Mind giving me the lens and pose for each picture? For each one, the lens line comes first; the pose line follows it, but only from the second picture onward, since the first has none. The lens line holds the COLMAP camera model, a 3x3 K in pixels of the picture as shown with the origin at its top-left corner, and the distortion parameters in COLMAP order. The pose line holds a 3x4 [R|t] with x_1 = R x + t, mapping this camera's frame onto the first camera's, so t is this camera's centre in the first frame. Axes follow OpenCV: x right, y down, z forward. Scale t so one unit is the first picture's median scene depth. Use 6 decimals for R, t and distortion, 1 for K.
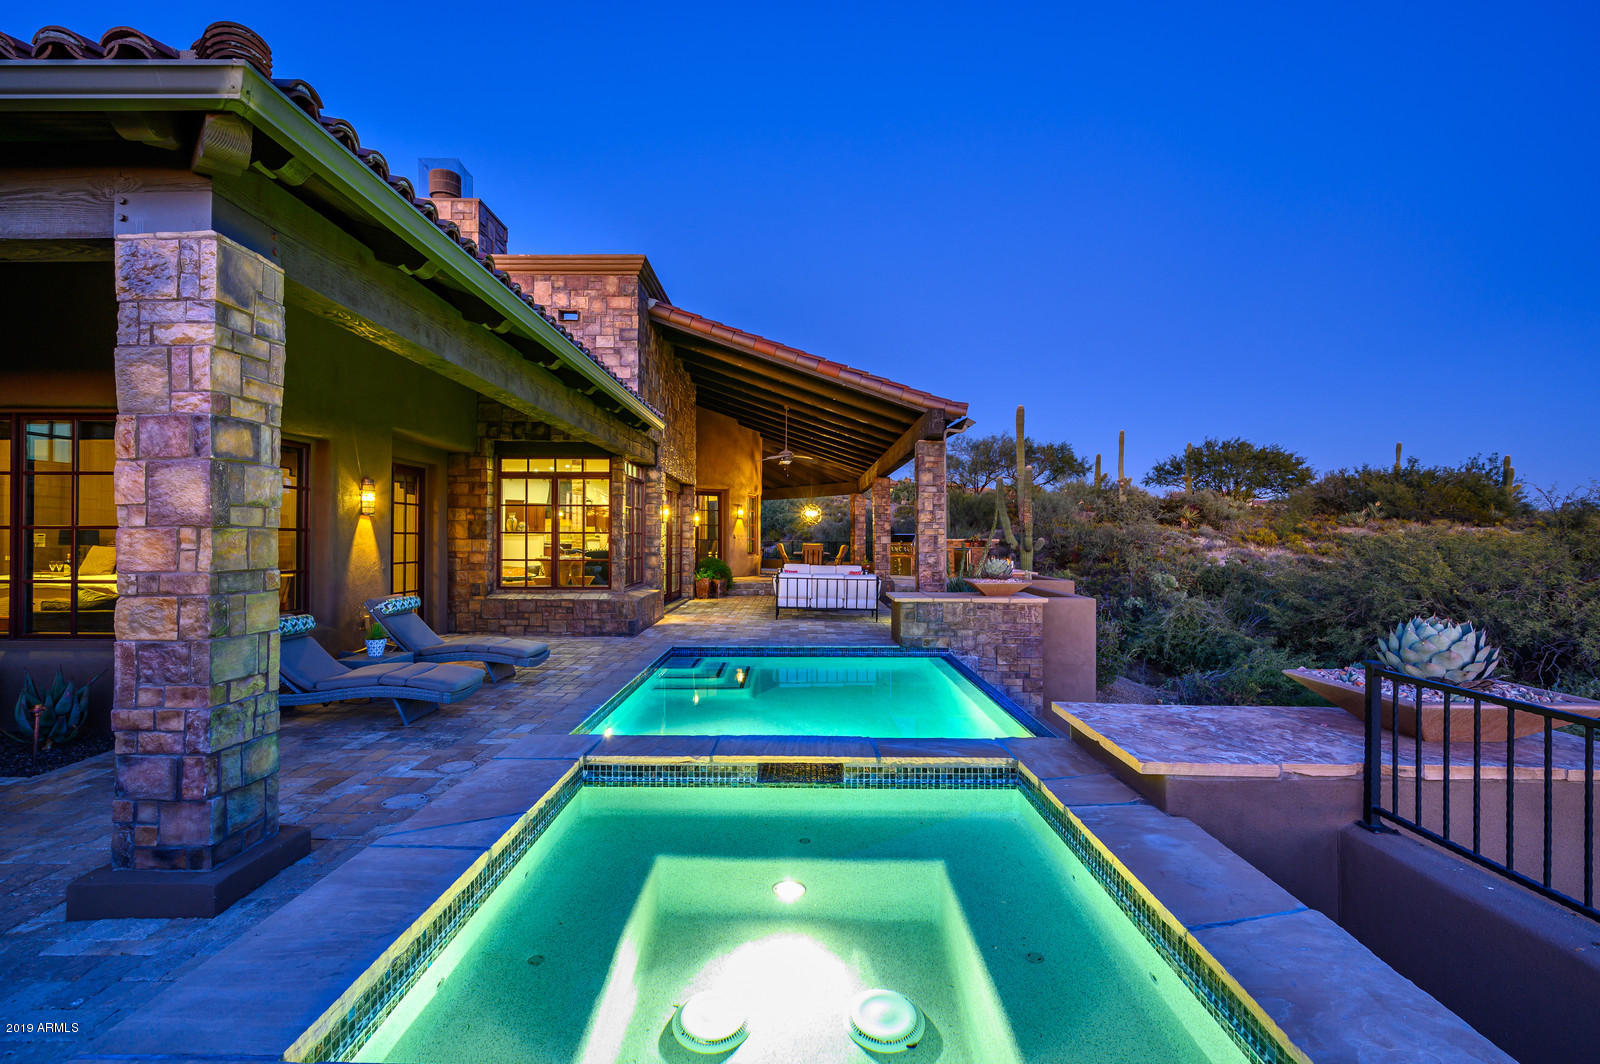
lens RADIAL K [[717.0, 0, 801.8], [0, 717.0, 533.2], [0, 0, 1]] dist [-0.002163, 0.000217]
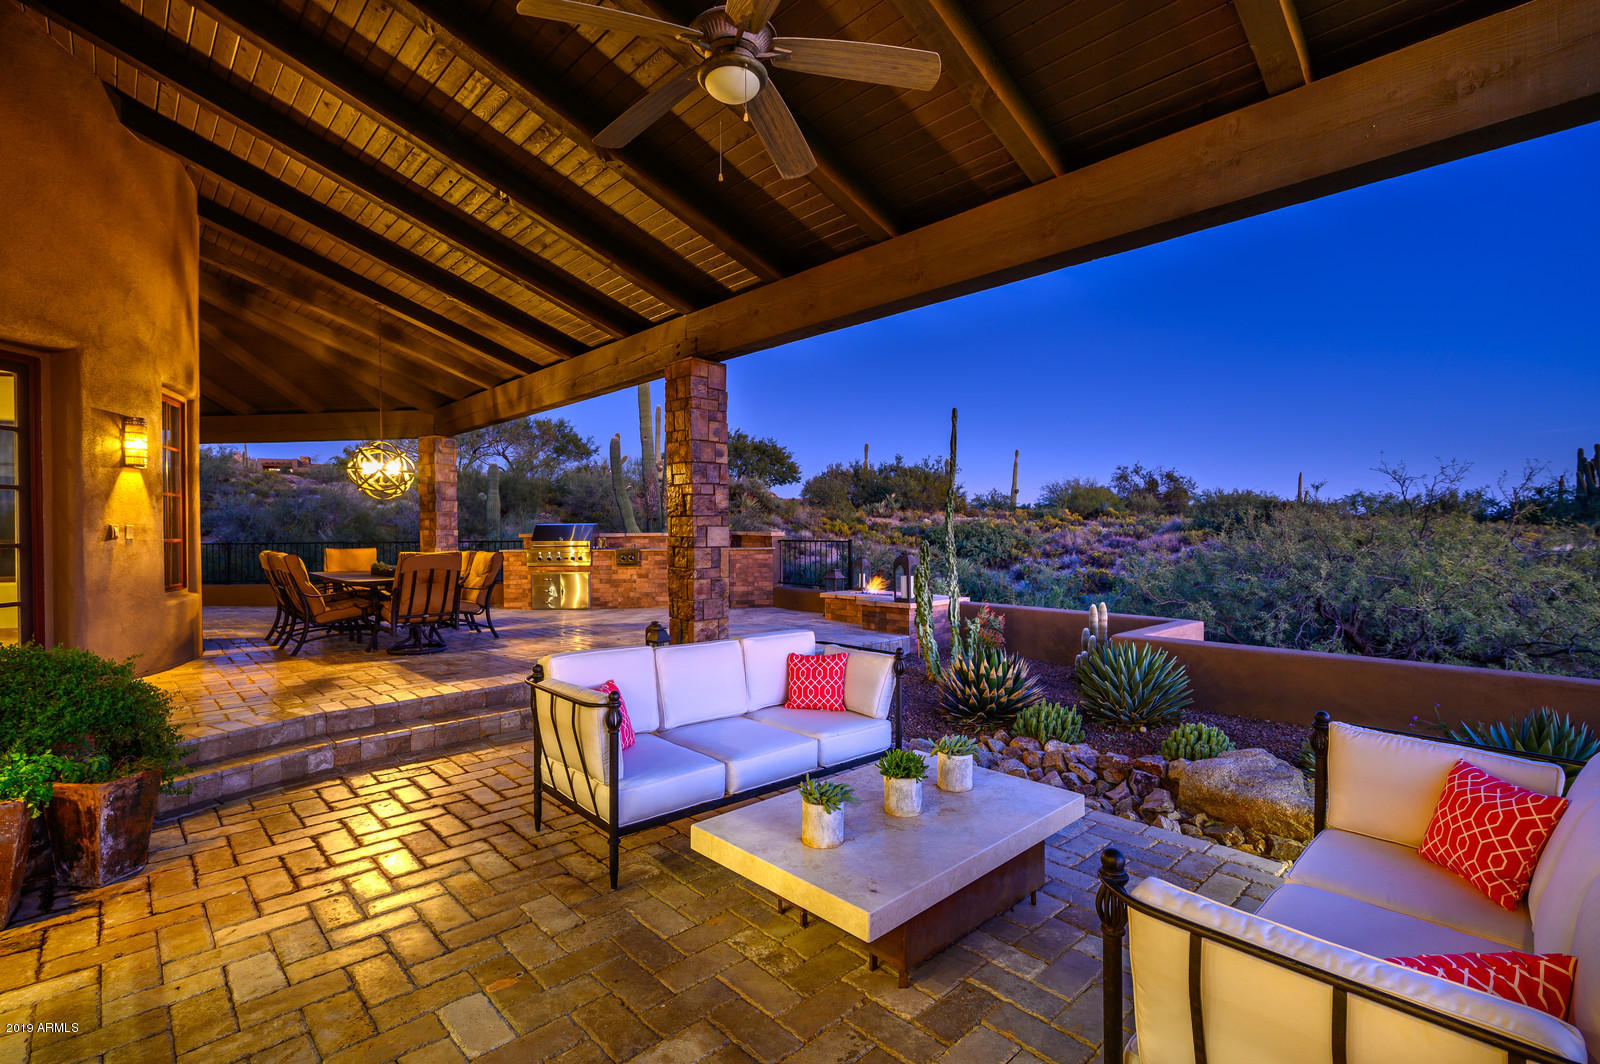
lens RADIAL K [[717.0, 0, 787.0], [0, 717.0, 541.2], [0, 0, 1]] dist [-0.002163, 0.000217]
pose [[0.729885, -0.019856, 0.683281, -0.170114], [0.005172, 0.999710, 0.023527, 0.005522], [-0.683550, -0.013638, 0.729776, 1.157661]]
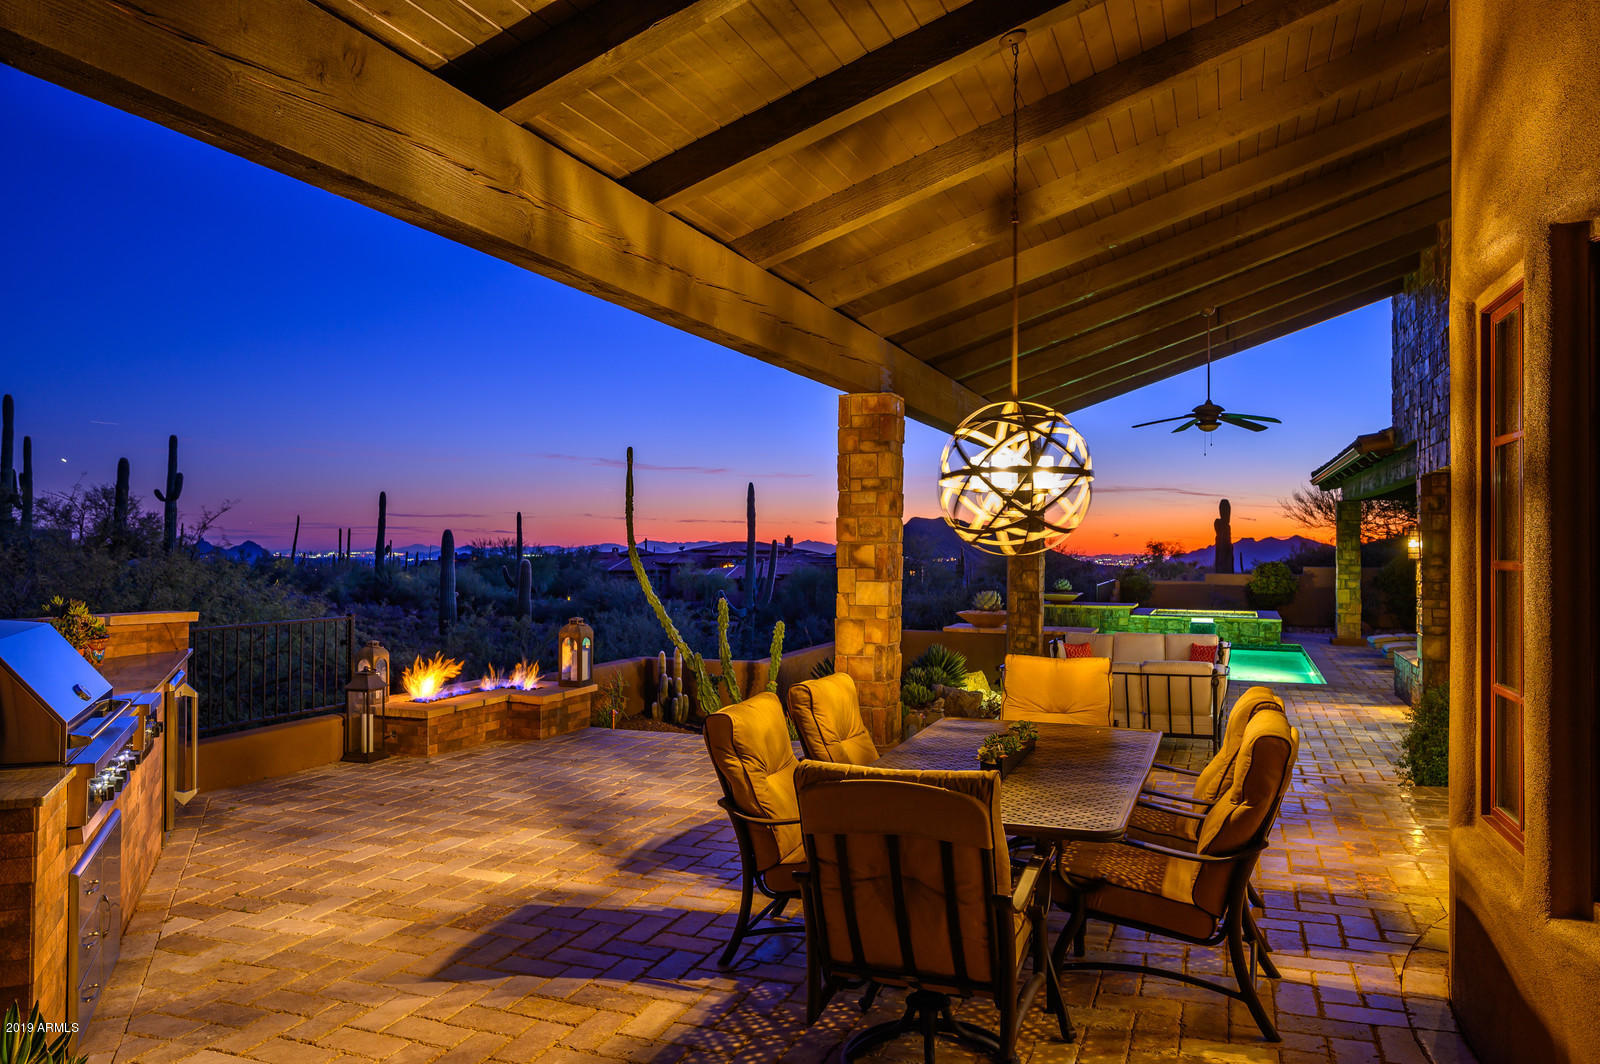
lens RADIAL K [[1099.5, 0, 793.1], [0, 1099.5, 529.4], [0, 0, 1]] dist [-0.007391, 0.007574]
pose [[-0.927818, -0.005341, 0.372996, -0.053714], [-0.010942, 0.999857, -0.012901, -0.026918], [-0.372874, -0.016051, -0.927743, 2.362489]]
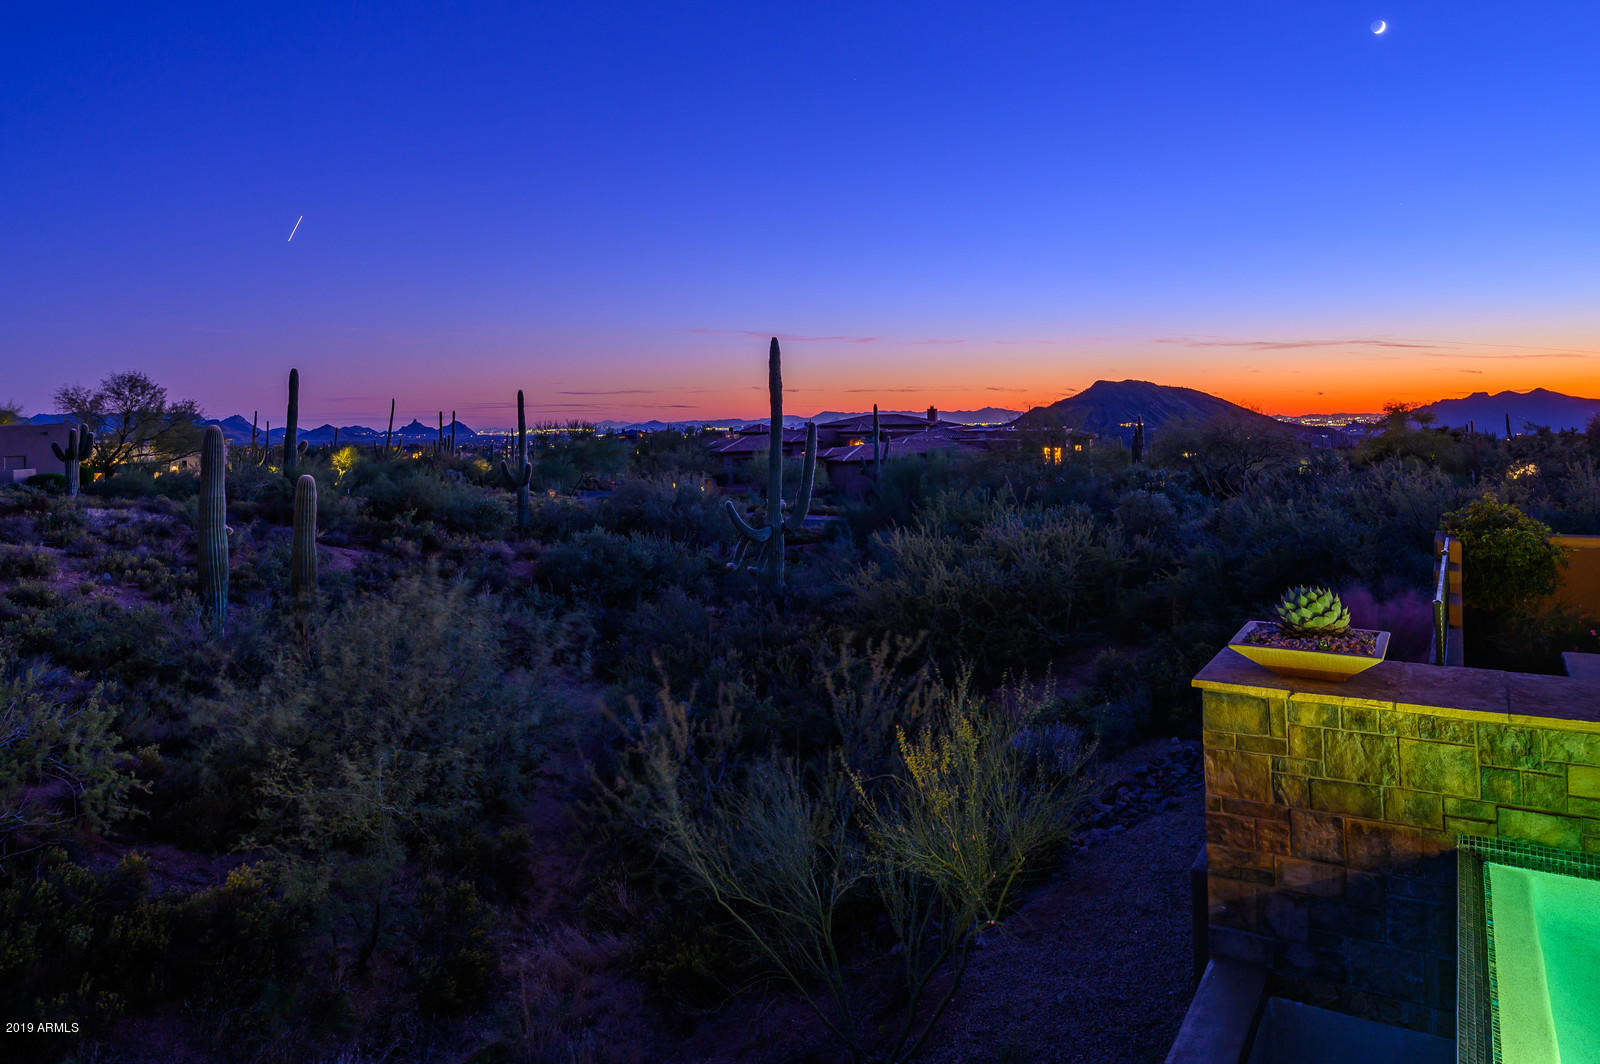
lens RADIAL K [[1093.9, 0, 797.5], [0, 1093.9, 381.6], [0, 0, 1]] dist [-0.000562, 0.001630]
pose [[-0.855805, 0.026680, 0.516610, 0.175007], [0.013912, 0.999495, -0.028572, -0.063530], [-0.517112, -0.017265, -0.855744, 0.918101]]
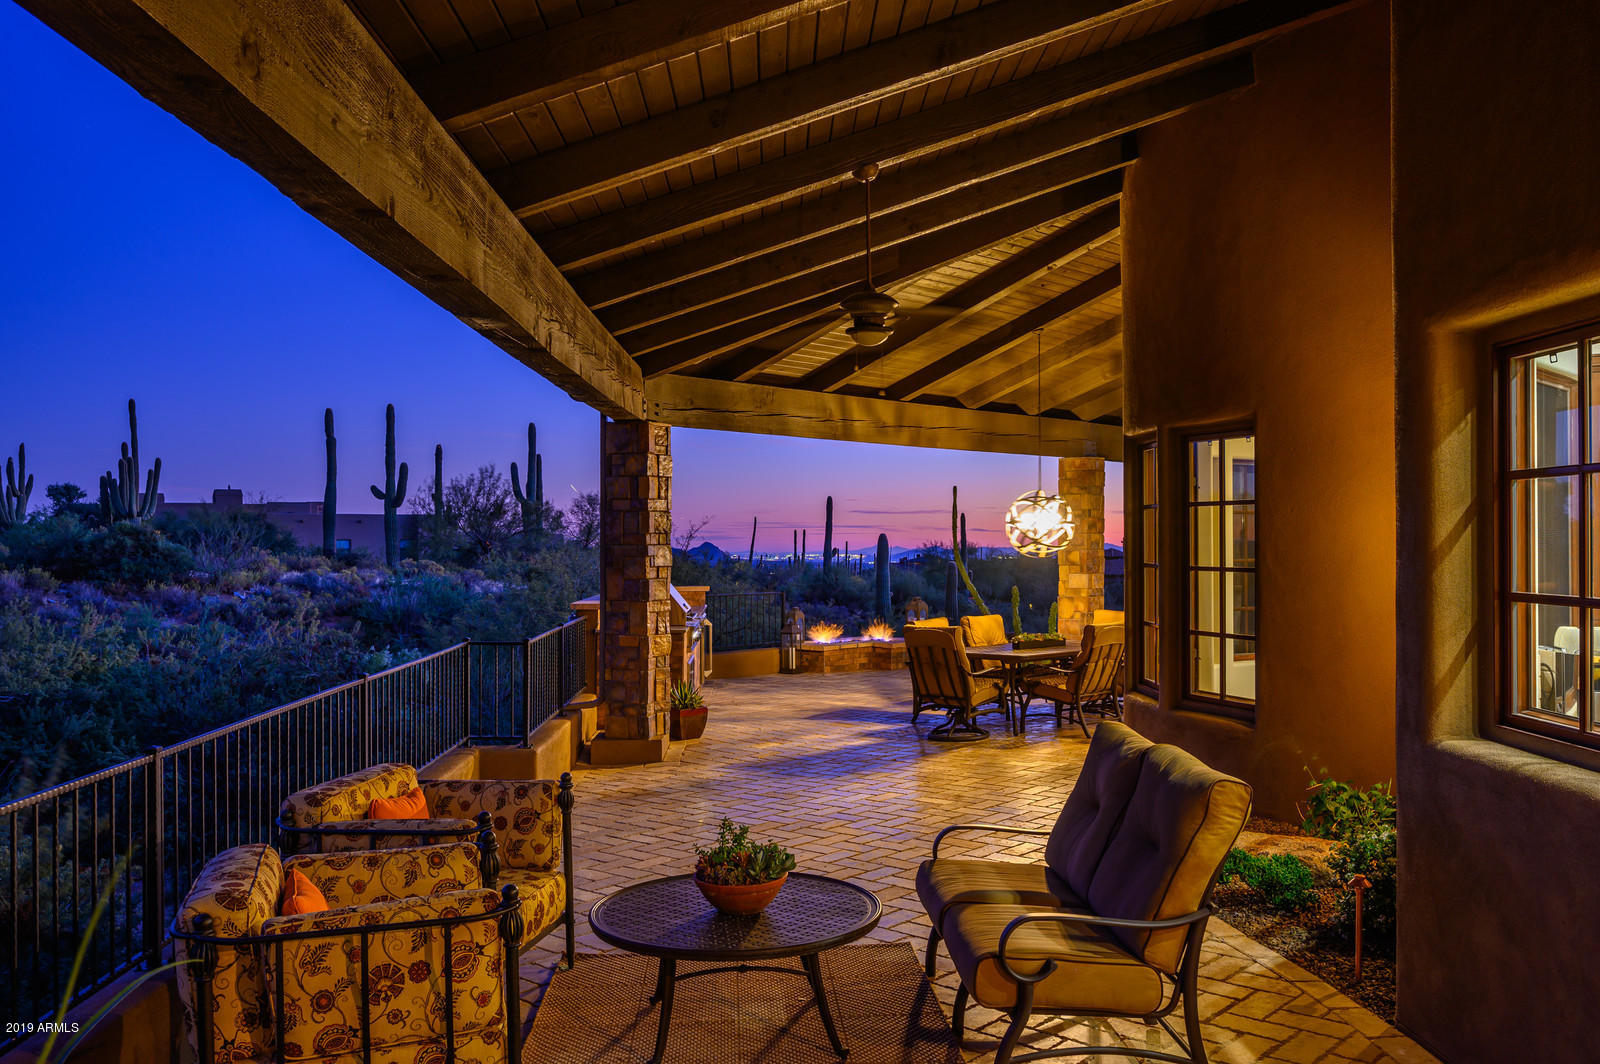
lens RADIAL K [[1324.0, 0, 800.2], [0, 1324.0, 534.0], [0, 0, 1]] dist [0.003072, 0.000792]
pose [[-0.716513, -0.001109, 0.697573, -0.620419], [-0.005597, 0.999976, -0.004160, -0.037514], [-0.697551, -0.006885, -0.716502, 2.906289]]
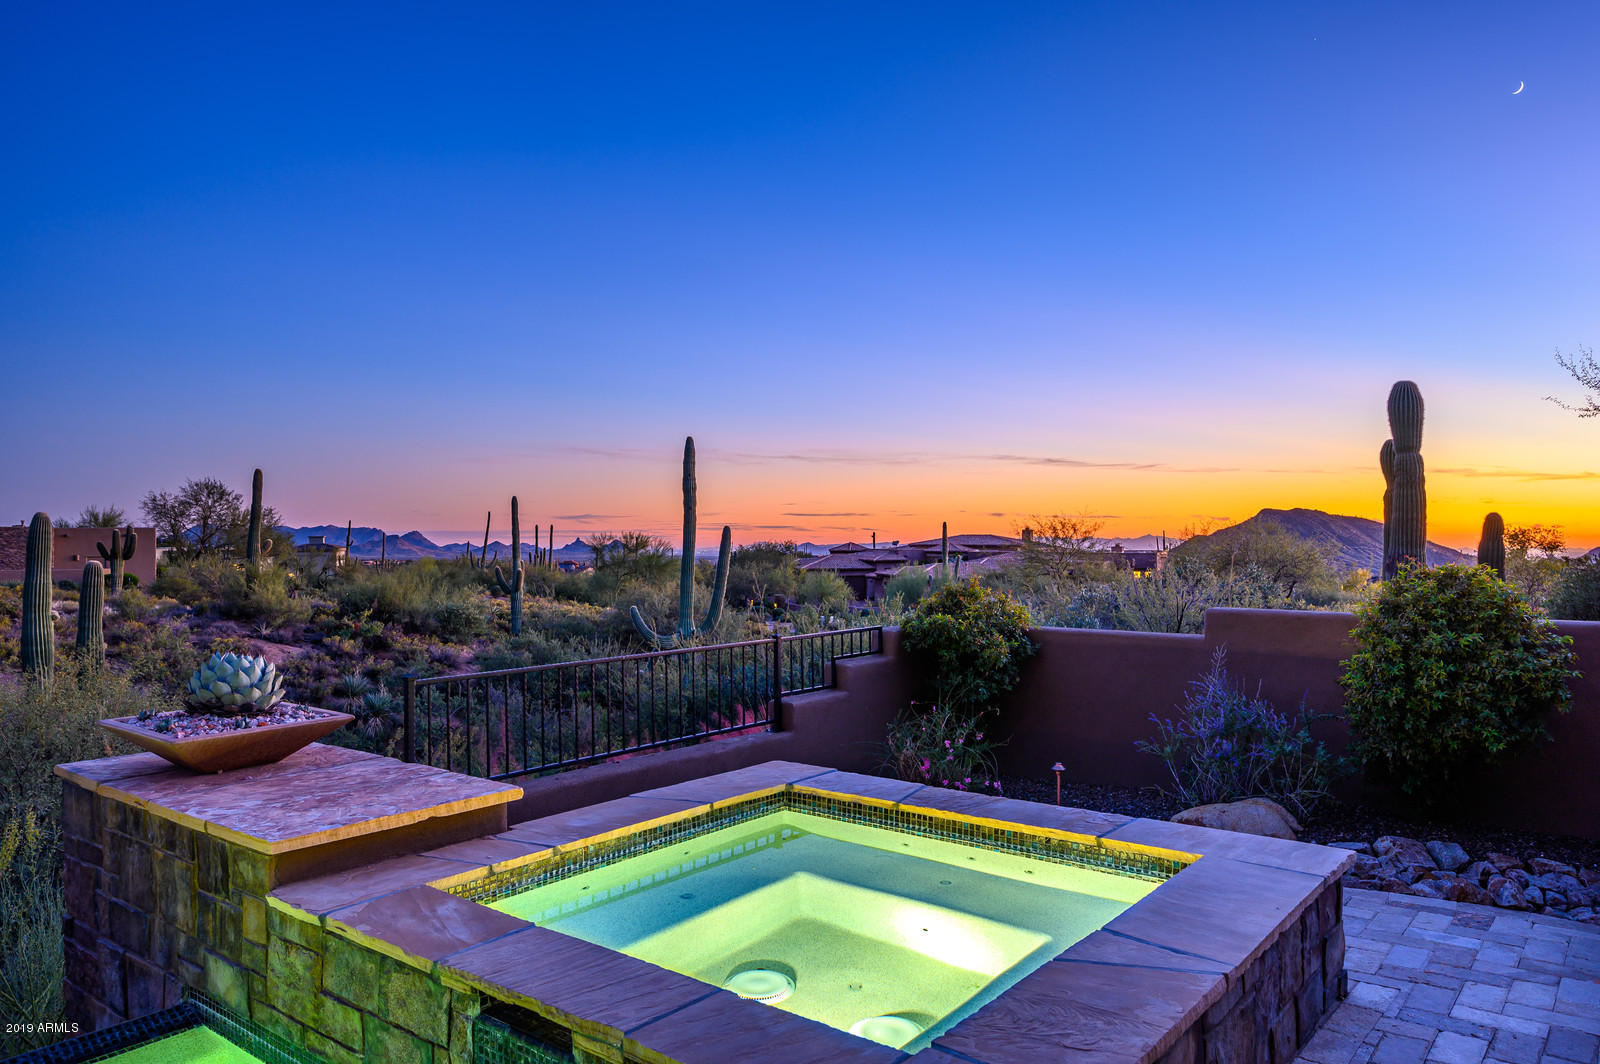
lens RADIAL K [[1099.5, 0, 814.5], [0, 1099.5, 518.6], [0, 0, 1]] dist [-0.007391, 0.007574]
pose [[-0.782632, 0.008788, 0.622423, -0.220086], [-0.002619, 0.999845, -0.017409, -0.014270], [-0.622479, -0.015255, -0.782488, 0.478079]]
